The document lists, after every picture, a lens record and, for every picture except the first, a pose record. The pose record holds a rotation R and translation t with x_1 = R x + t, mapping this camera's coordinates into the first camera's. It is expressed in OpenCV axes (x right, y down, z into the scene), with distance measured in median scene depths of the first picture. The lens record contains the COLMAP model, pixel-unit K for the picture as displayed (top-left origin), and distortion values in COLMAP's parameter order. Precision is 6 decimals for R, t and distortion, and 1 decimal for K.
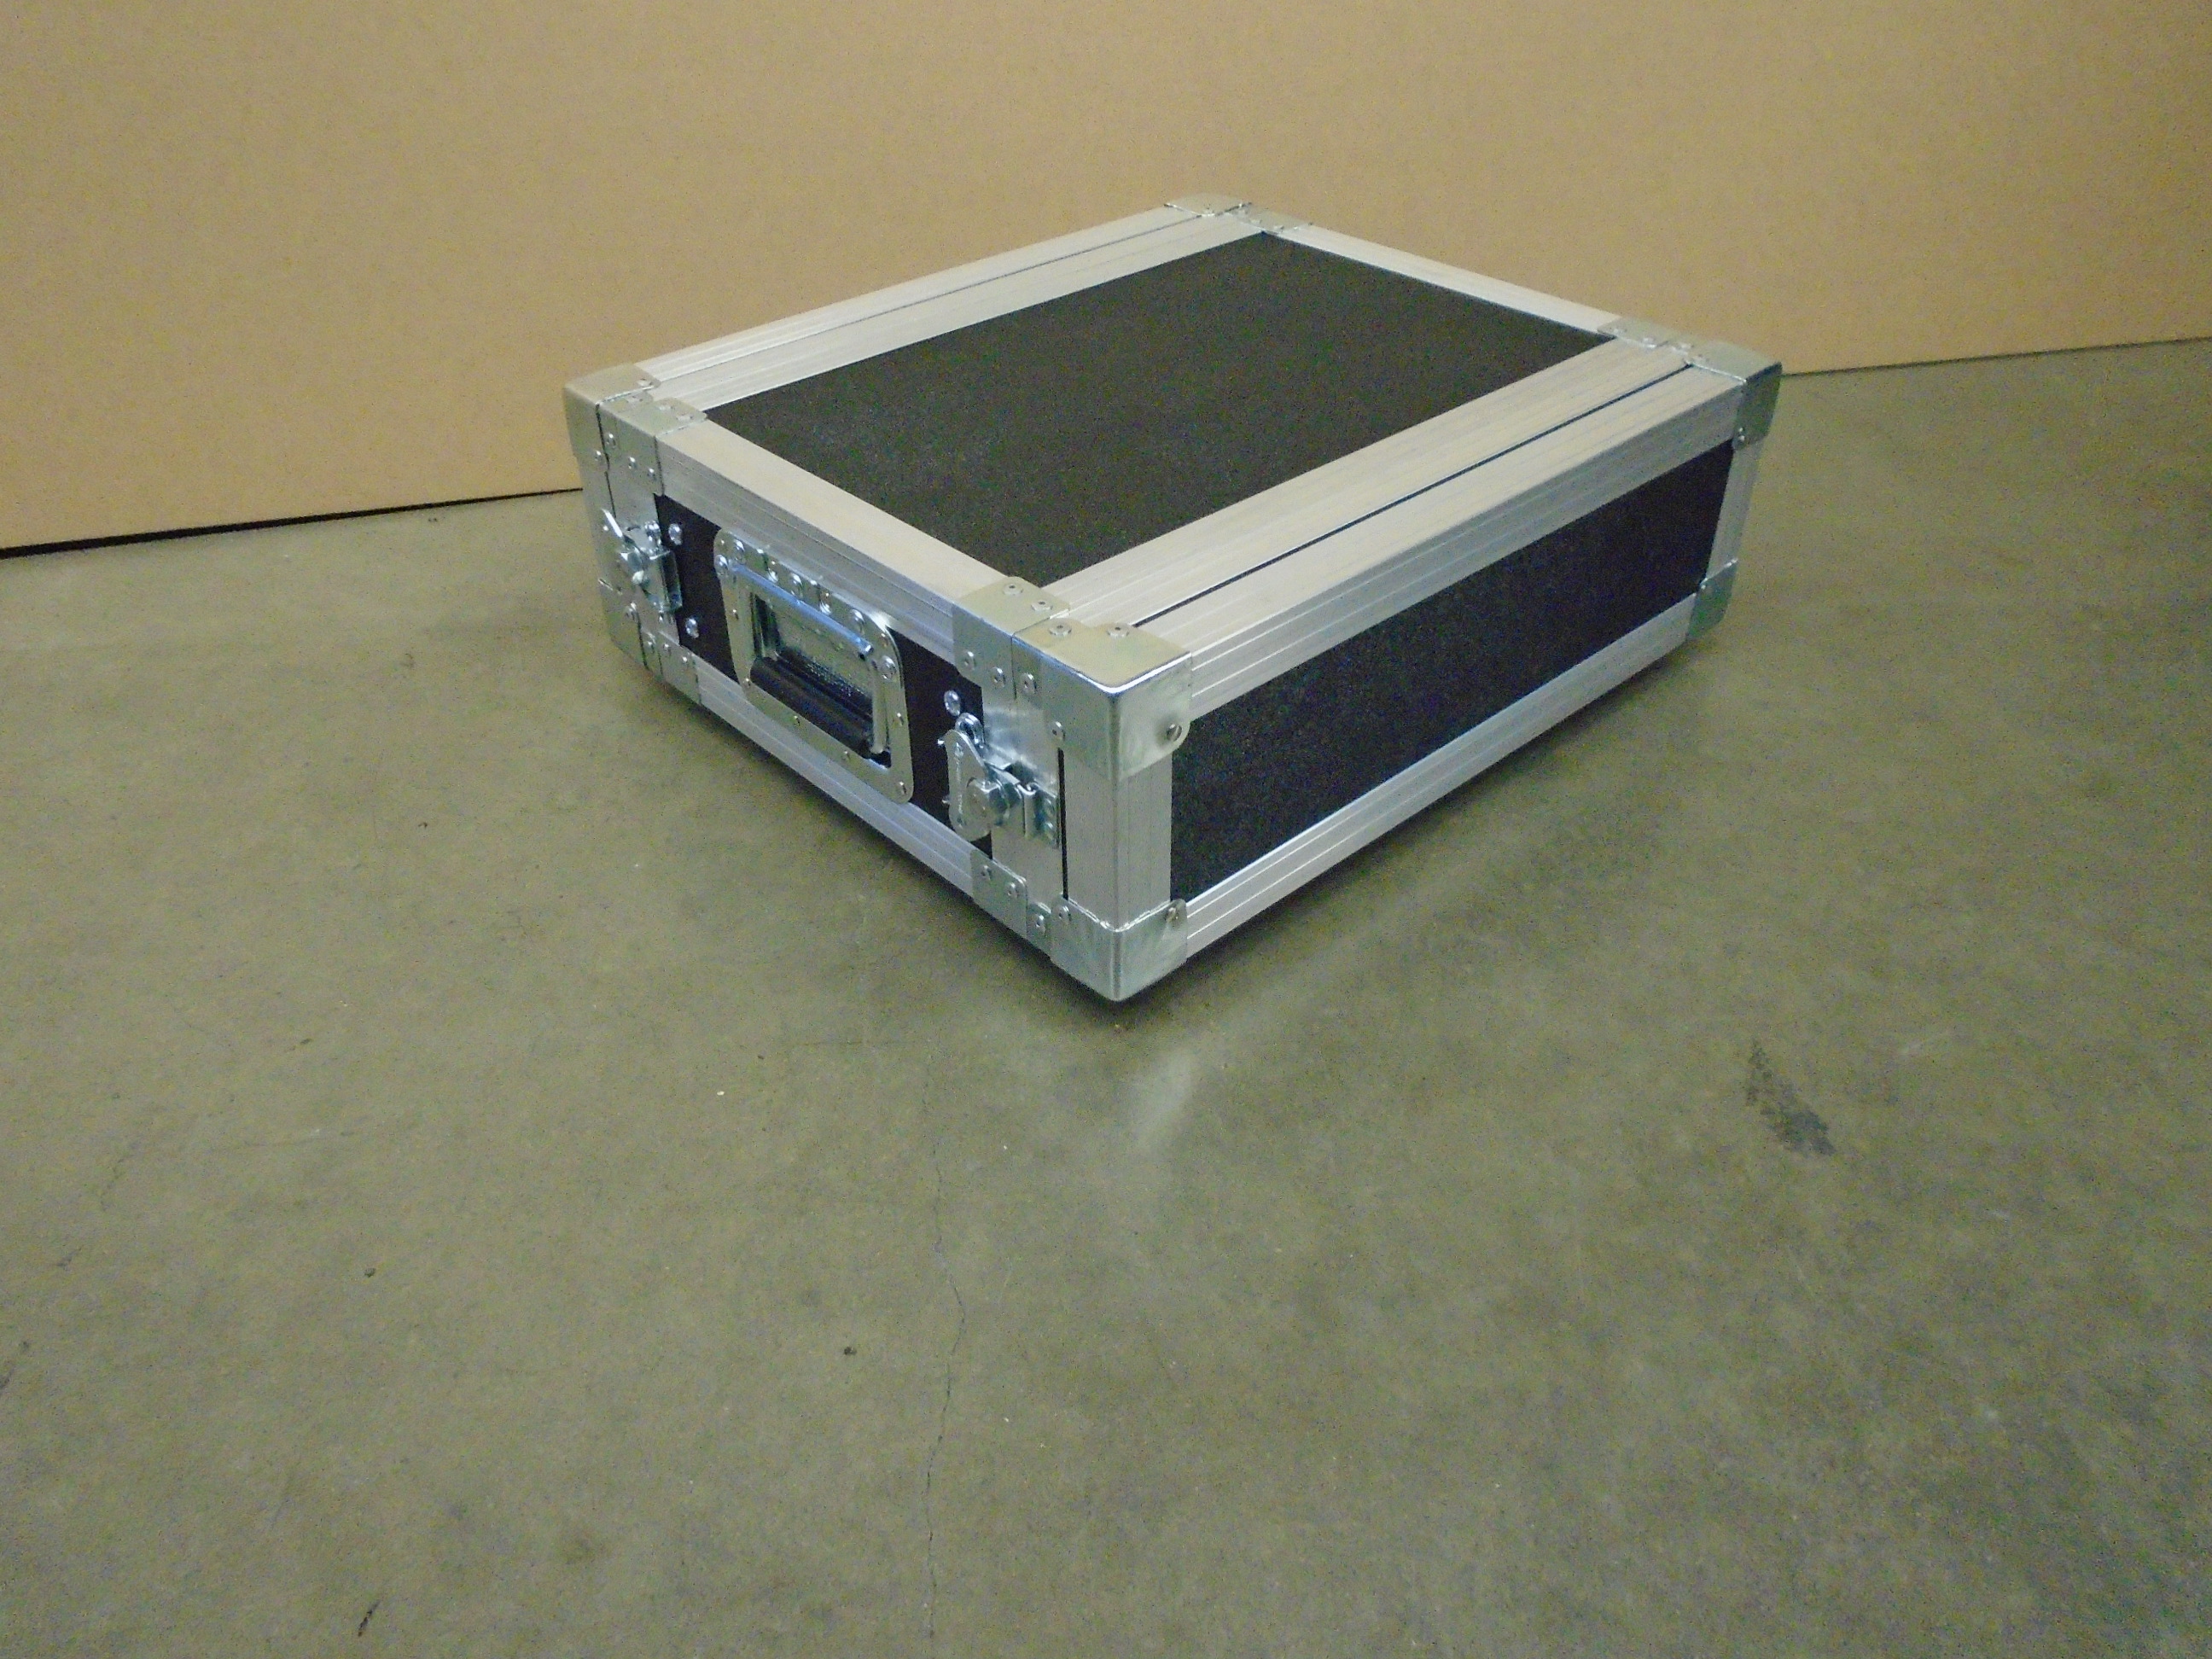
lens RADIAL K [[1714.6, 0, 1094.1], [0, 1714.6, 837.4], [0, 0, 1]] dist [-0.002645, -0.007285]
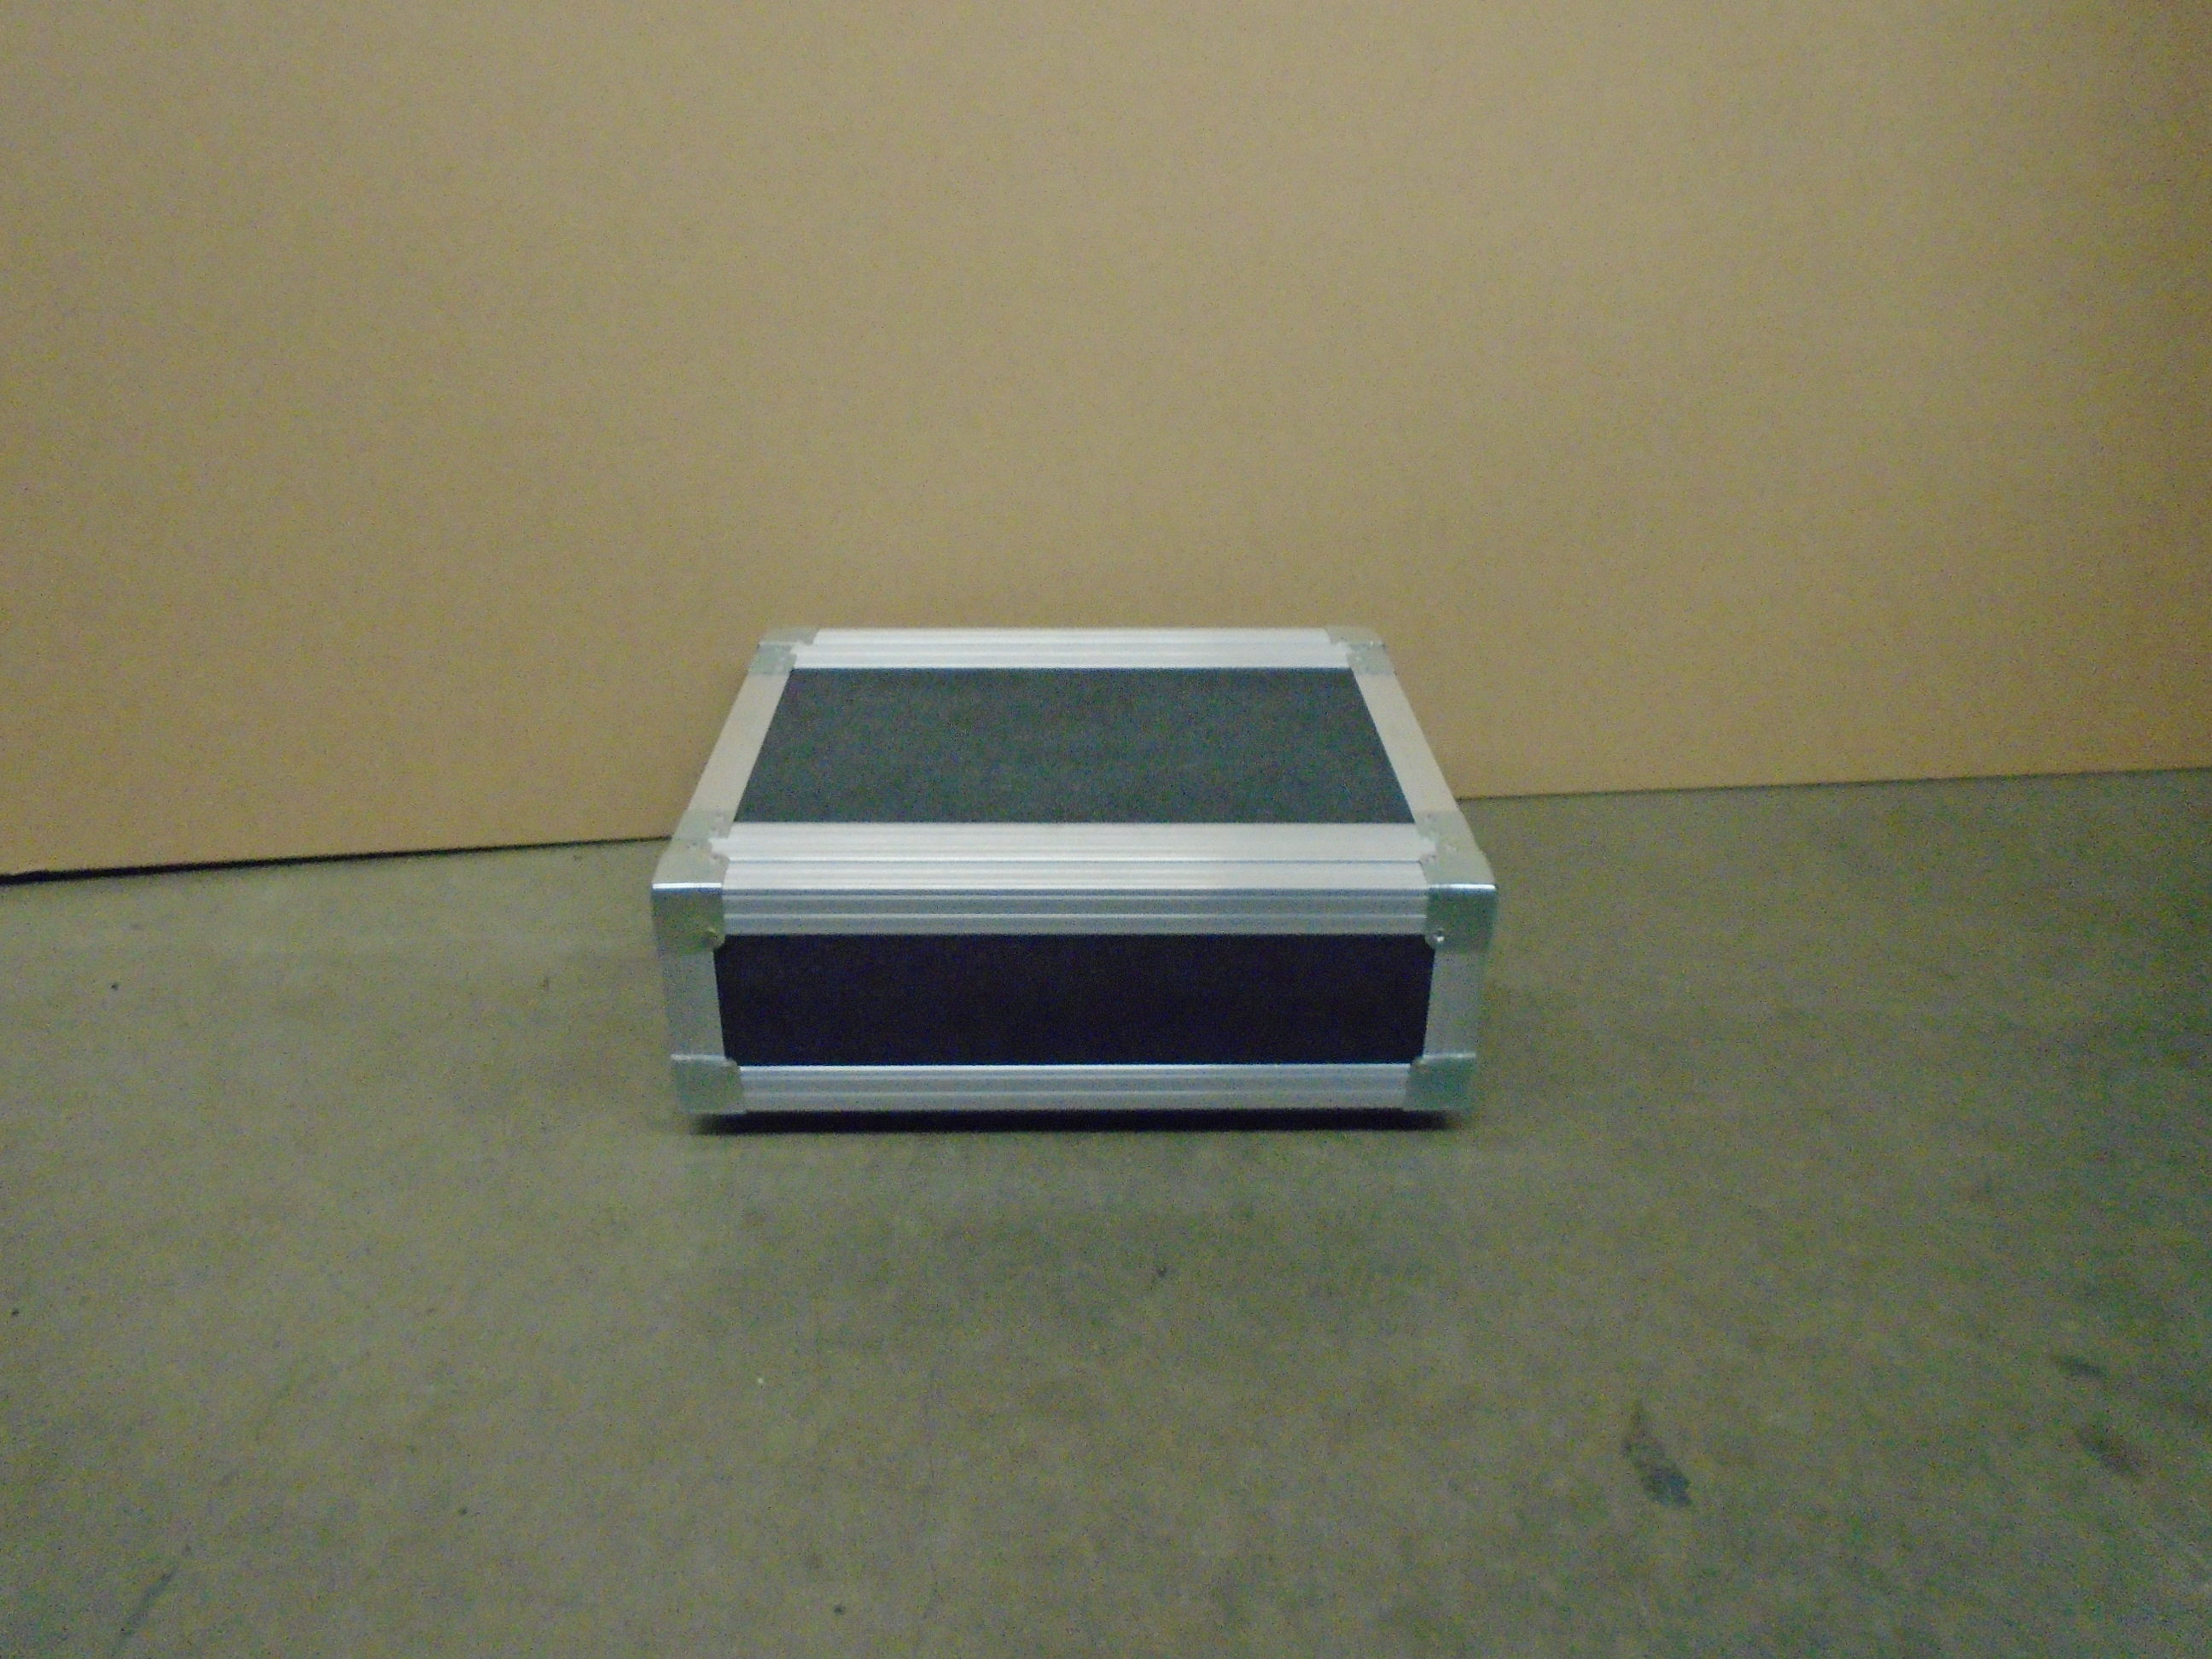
lens RADIAL K [[1714.6, 0, 1094.1], [0, 1714.6, 837.4], [0, 0, 1]] dist [-0.002645, -0.007285]
pose [[0.996366, 0.054378, -0.065558, 0.076615], [-0.064545, 0.984251, -0.164575, -0.045405], [0.055576, 0.168208, 0.984184, -0.245528]]
